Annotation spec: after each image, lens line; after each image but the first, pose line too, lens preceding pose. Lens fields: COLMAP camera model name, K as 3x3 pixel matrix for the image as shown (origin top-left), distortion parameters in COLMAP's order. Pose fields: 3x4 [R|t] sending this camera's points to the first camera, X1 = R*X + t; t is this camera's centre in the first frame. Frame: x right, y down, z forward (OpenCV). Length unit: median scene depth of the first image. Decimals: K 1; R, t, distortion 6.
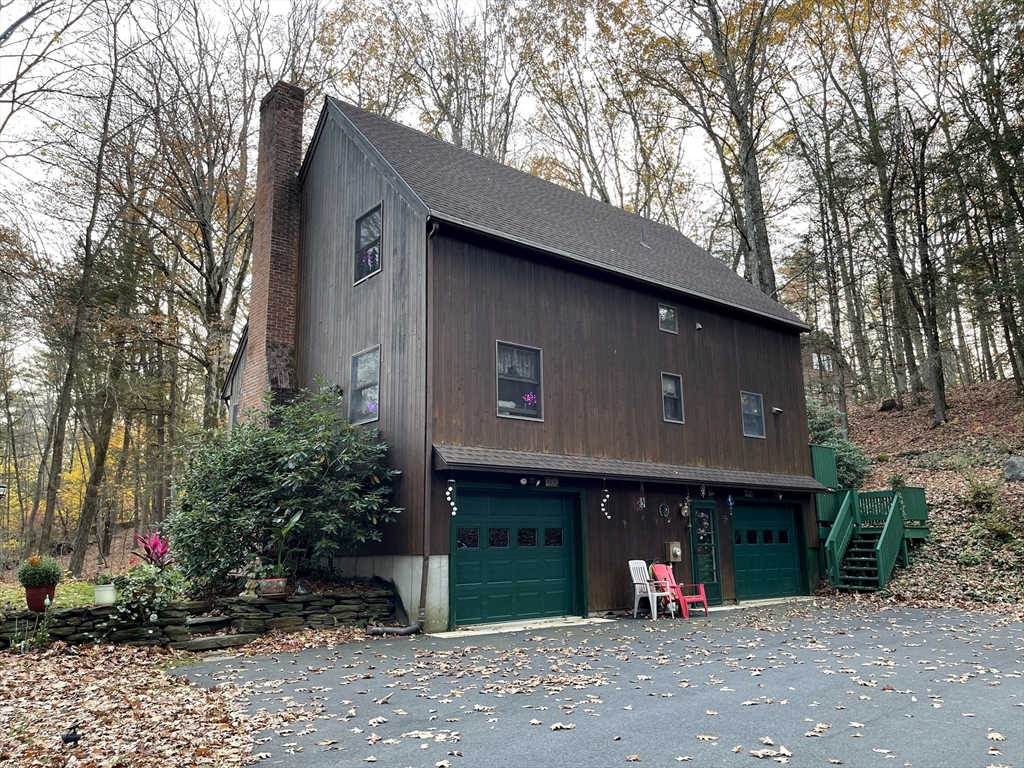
lens RADIAL K [[768.0, 0, 519.7], [0, 768.0, 381.1], [0, 0, 1]] dist [0.061687, -0.086433]
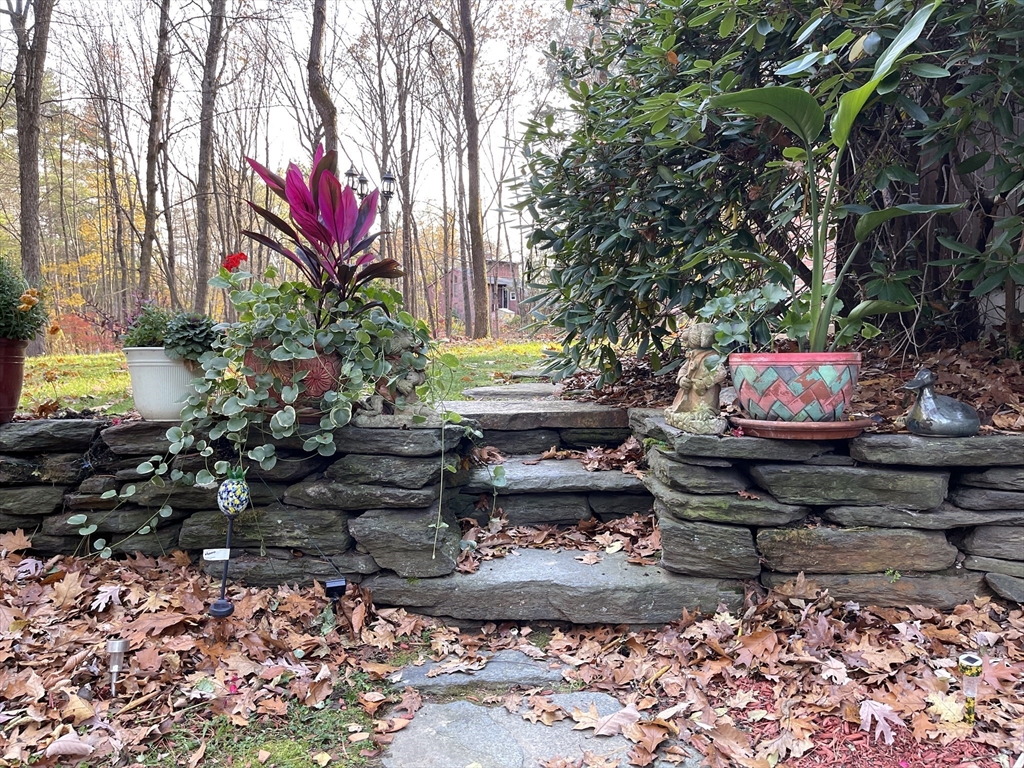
lens RADIAL K [[768.0, 0, 519.7], [0, 768.0, 381.1], [0, 0, 1]] dist [0.061687, -0.086433]
pose [[0.717730, 0.074440, -0.692331, -0.226859], [0.138919, 0.958974, 0.247126, 0.202471], [0.682324, -0.273548, 0.677943, 0.811808]]
